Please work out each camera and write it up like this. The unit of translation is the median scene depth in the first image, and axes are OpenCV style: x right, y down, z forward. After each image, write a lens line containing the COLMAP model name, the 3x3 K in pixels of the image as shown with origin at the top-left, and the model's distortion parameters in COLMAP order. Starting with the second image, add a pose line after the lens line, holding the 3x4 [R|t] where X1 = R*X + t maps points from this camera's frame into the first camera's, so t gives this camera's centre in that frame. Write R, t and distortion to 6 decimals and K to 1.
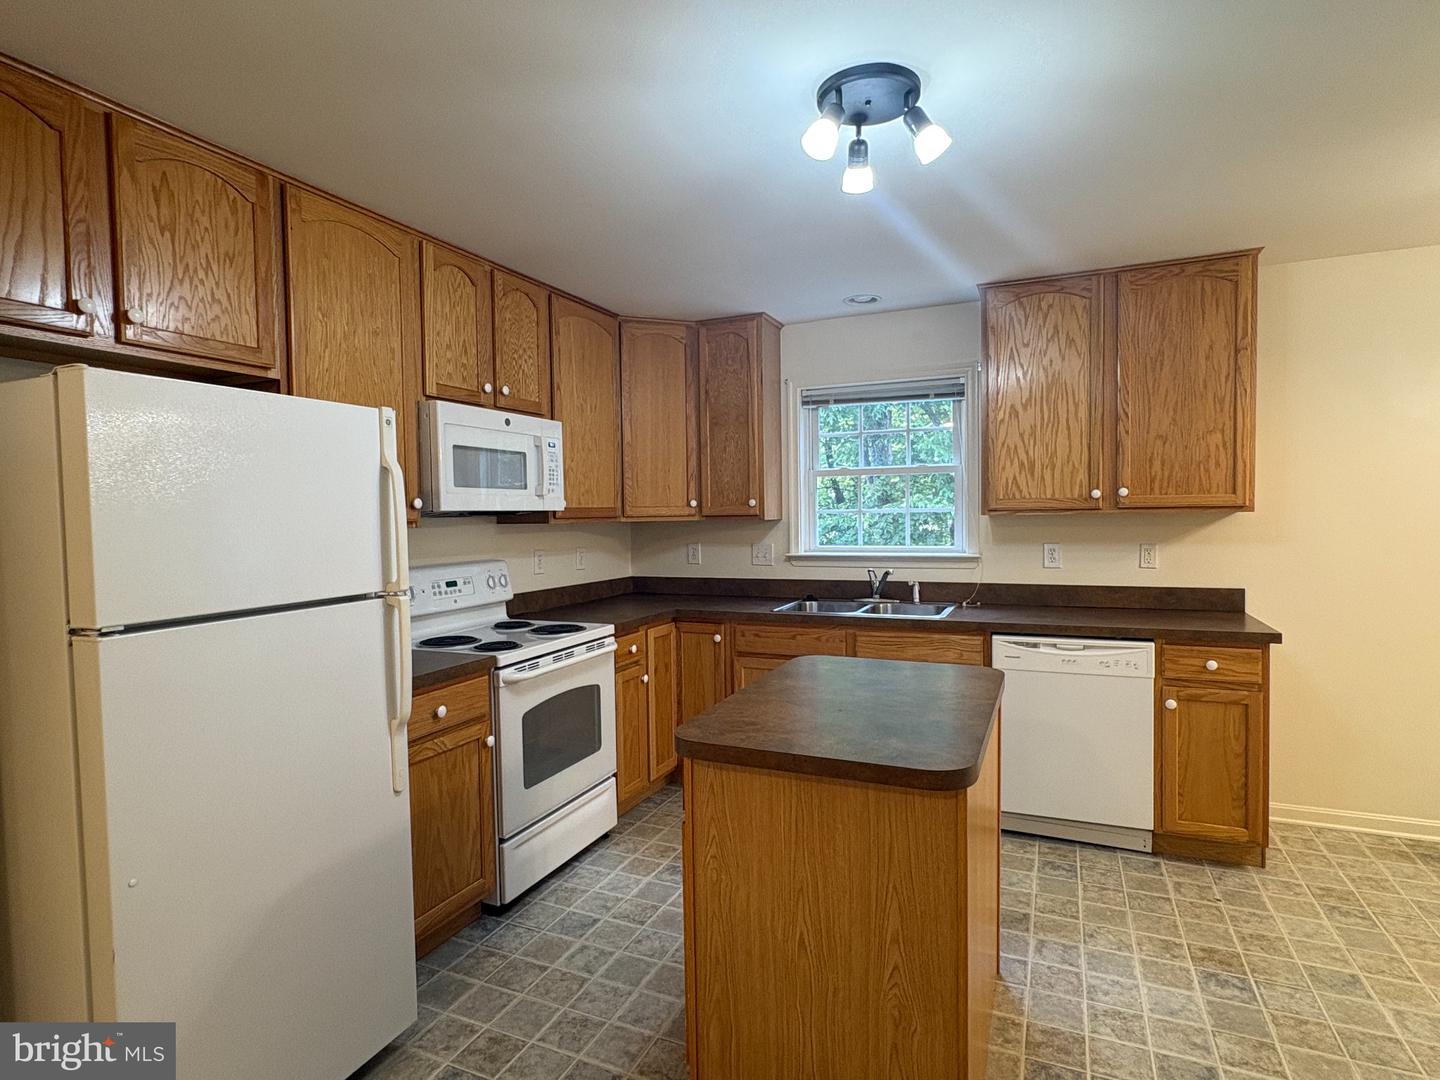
lens RADIAL K [[771.6, 0, 720.0], [0, 771.6, 540.0], [0, 0, 1]] dist [0.003175, -0.001616]
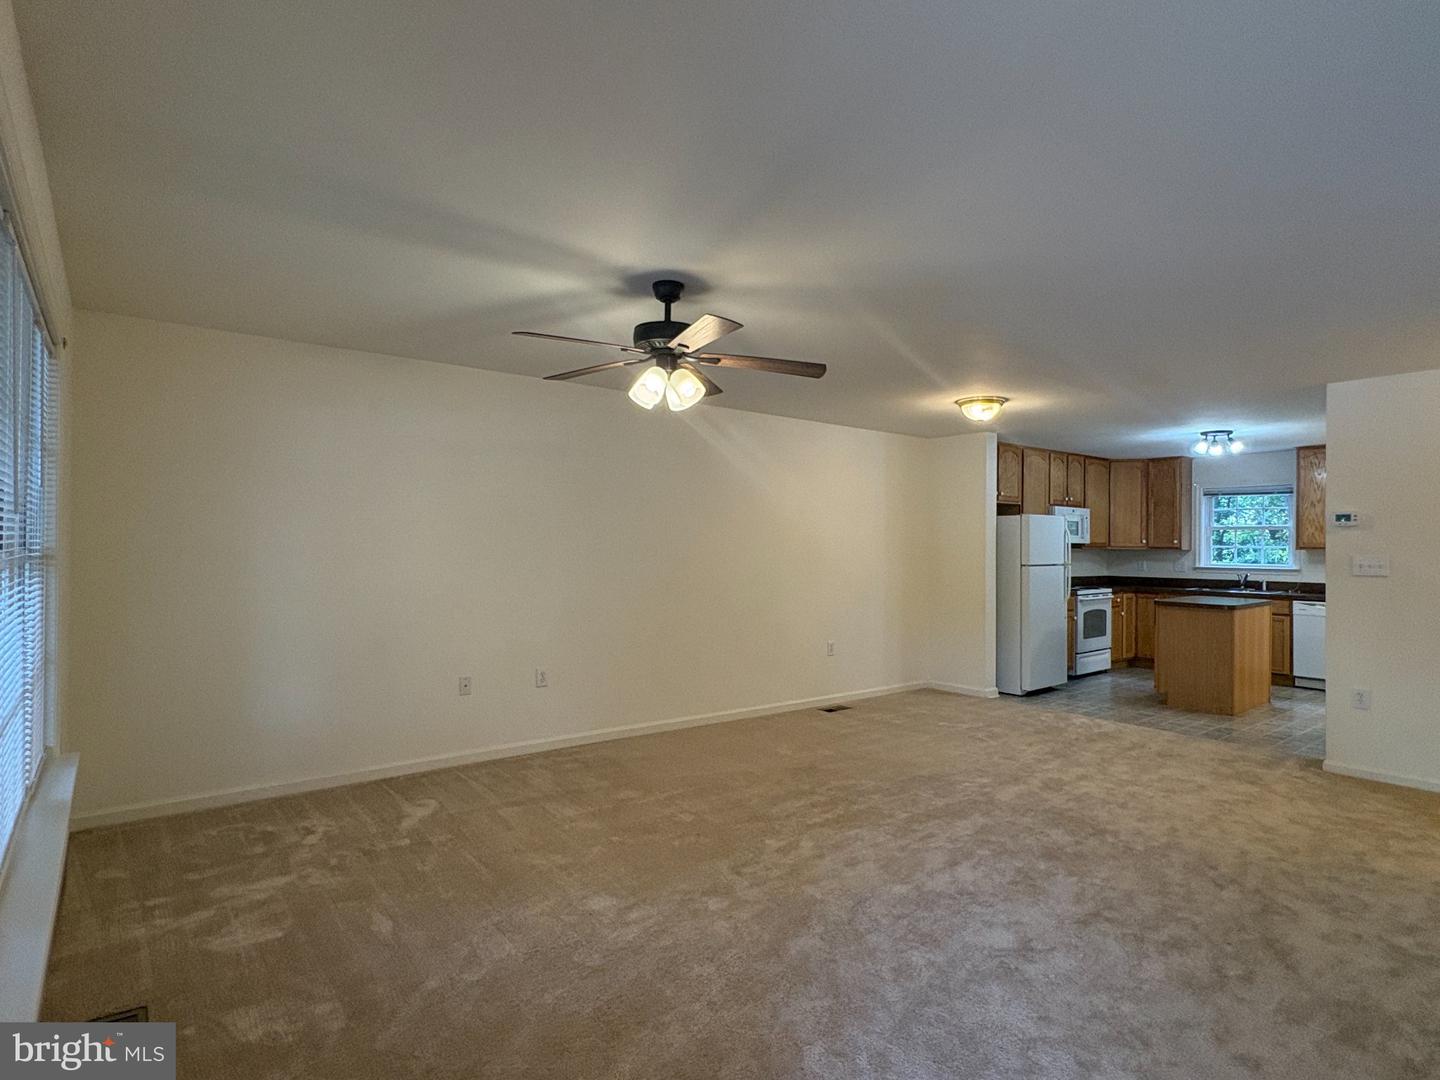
lens RADIAL K [[771.6, 0, 720.0], [0, 771.6, 540.0], [0, 0, 1]] dist [0.003175, -0.001616]
pose [[0.884335, 0.021032, -0.466379, -0.096621], [-0.039439, 0.998779, -0.029741, 0.077081], [0.465184, 0.044695, 0.884085, -1.886287]]
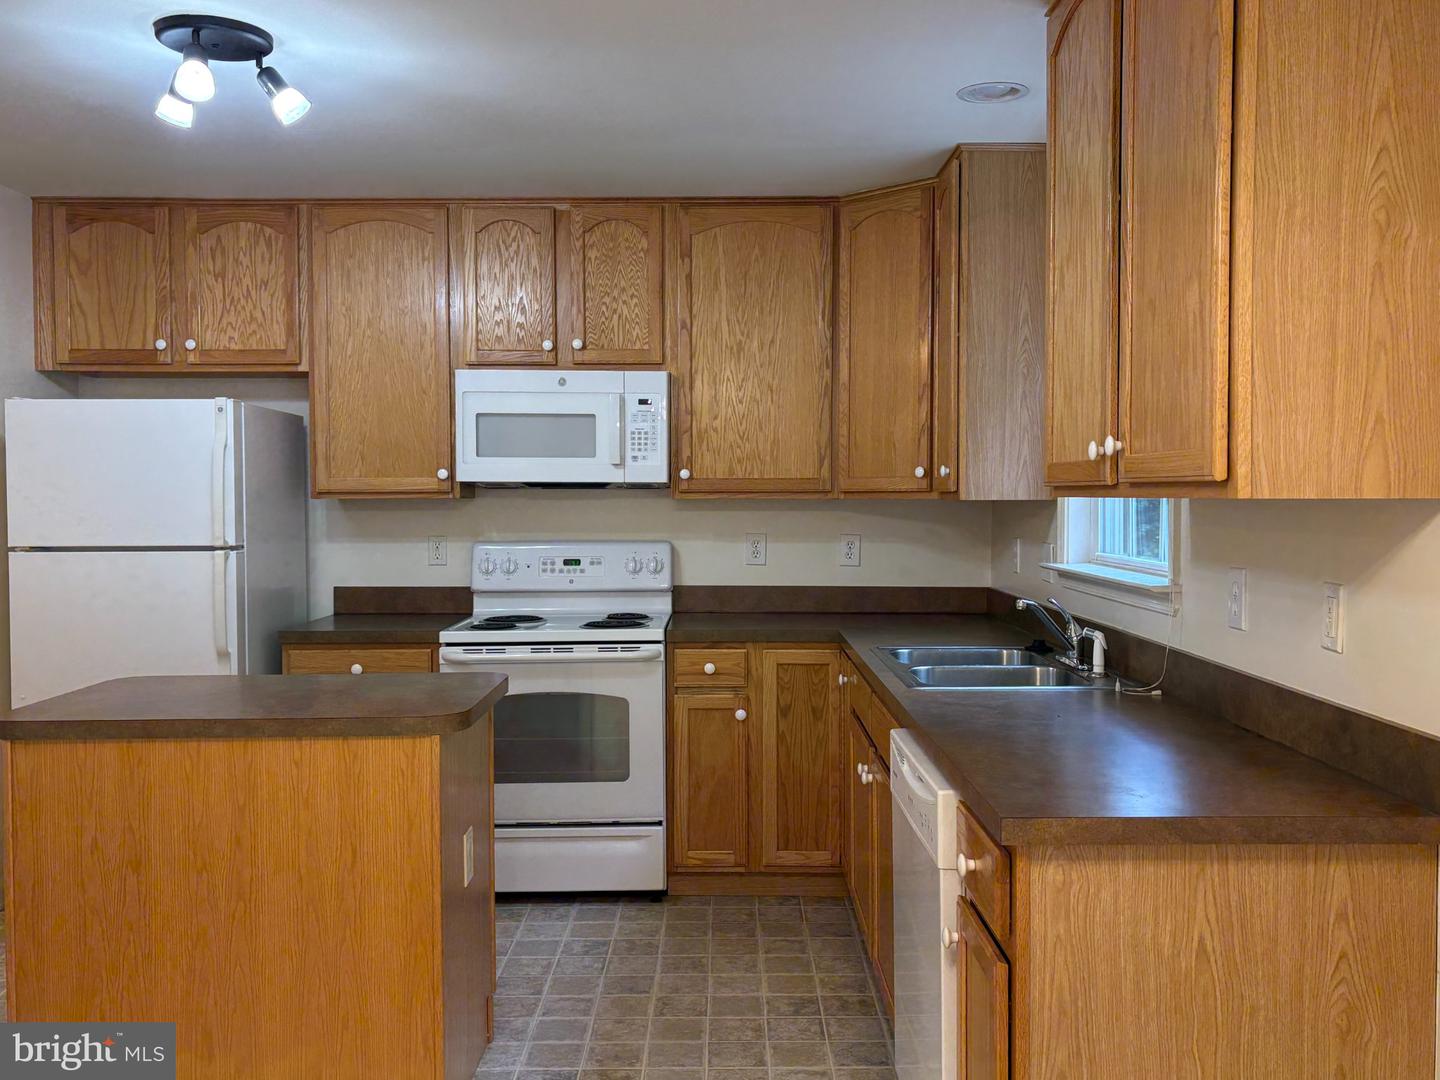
lens RADIAL K [[1272.3, 0, 720.0], [0, 1272.3, 540.0], [0, 0, 1]] dist [0.103597, -0.311975]
pose [[0.412289, 0.048478, -0.909763, 1.060300], [-0.037824, 0.998633, 0.036072, -0.029050], [0.910268, 0.019539, 0.413559, 0.528636]]
